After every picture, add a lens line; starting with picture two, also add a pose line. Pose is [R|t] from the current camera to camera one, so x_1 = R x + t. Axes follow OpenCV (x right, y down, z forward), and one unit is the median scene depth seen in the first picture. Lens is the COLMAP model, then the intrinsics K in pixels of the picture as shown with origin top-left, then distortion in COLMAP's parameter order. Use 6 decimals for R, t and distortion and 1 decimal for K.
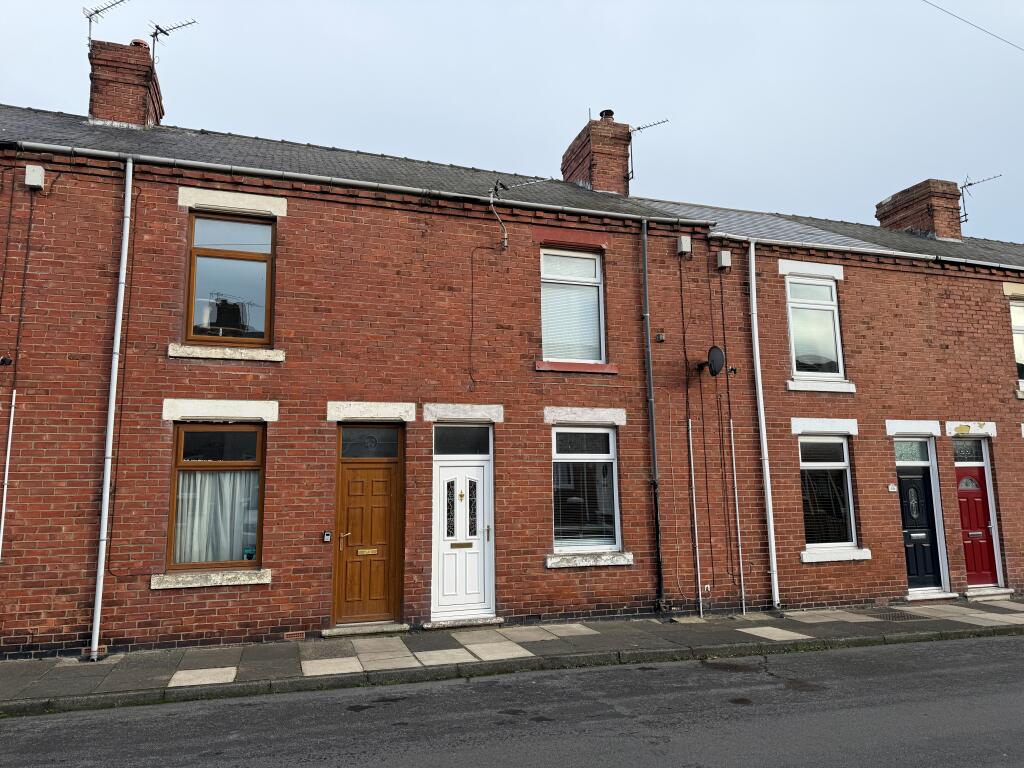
lens RADIAL K [[729.3, 0, 518.6], [0, 729.3, 382.7], [0, 0, 1]] dist [0.012385, -0.028945]
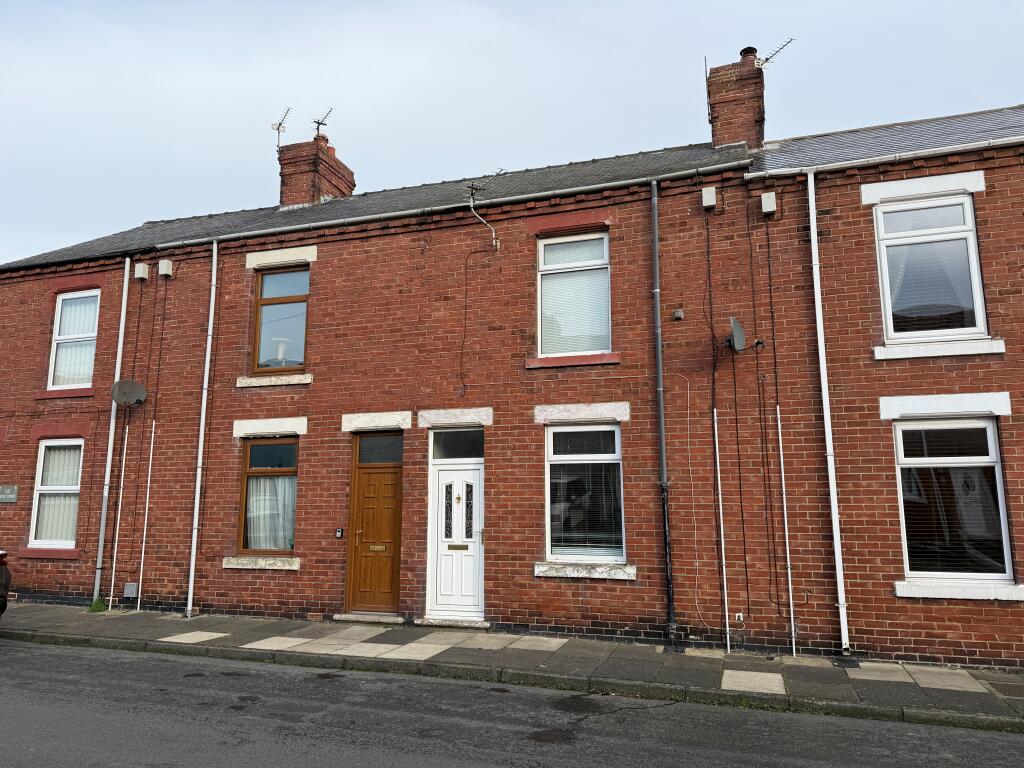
lens RADIAL K [[729.3, 0, 510.8], [0, 729.3, 382.3], [0, 0, 1]] dist [0.012385, -0.028945]
pose [[0.800860, -0.083655, -0.592980, 0.593945], [0.081194, 0.996220, -0.030886, 0.029900], [0.593323, -0.023411, 0.804624, 0.223125]]
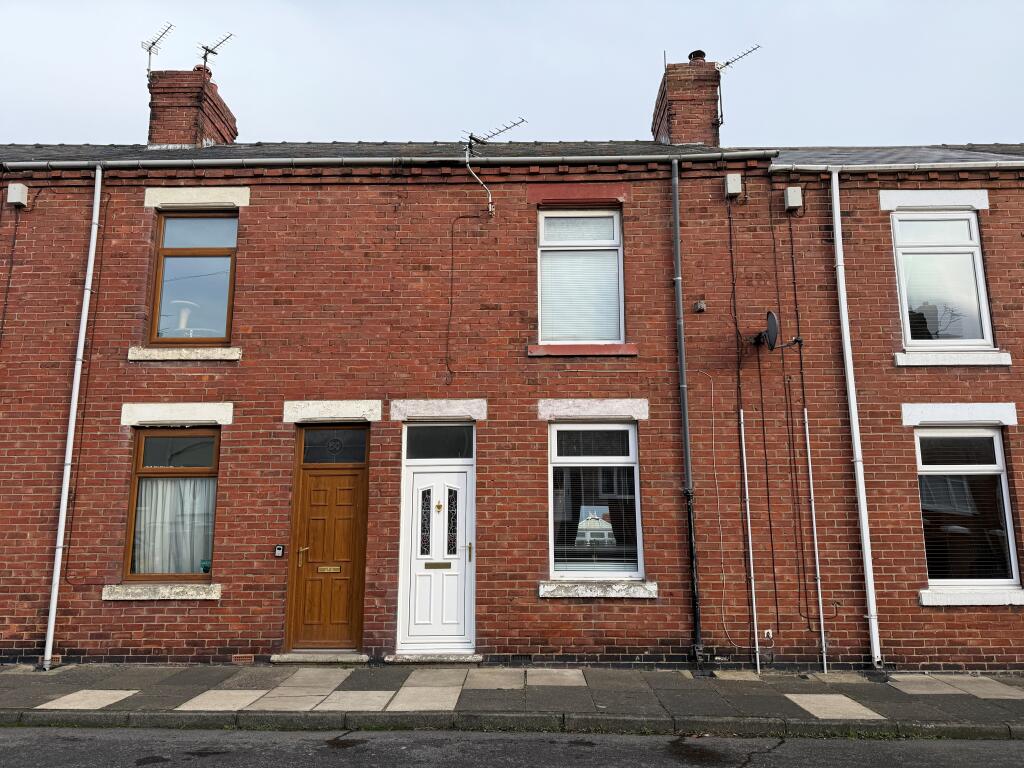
lens RADIAL K [[729.3, 0, 516.8], [0, 729.3, 383.8], [0, 0, 1]] dist [0.012385, -0.028945]
pose [[0.944101, -0.046480, -0.326363, 0.289767], [0.040448, 0.998863, -0.025249, 0.036268], [0.327166, 0.010637, 0.944907, 0.220805]]
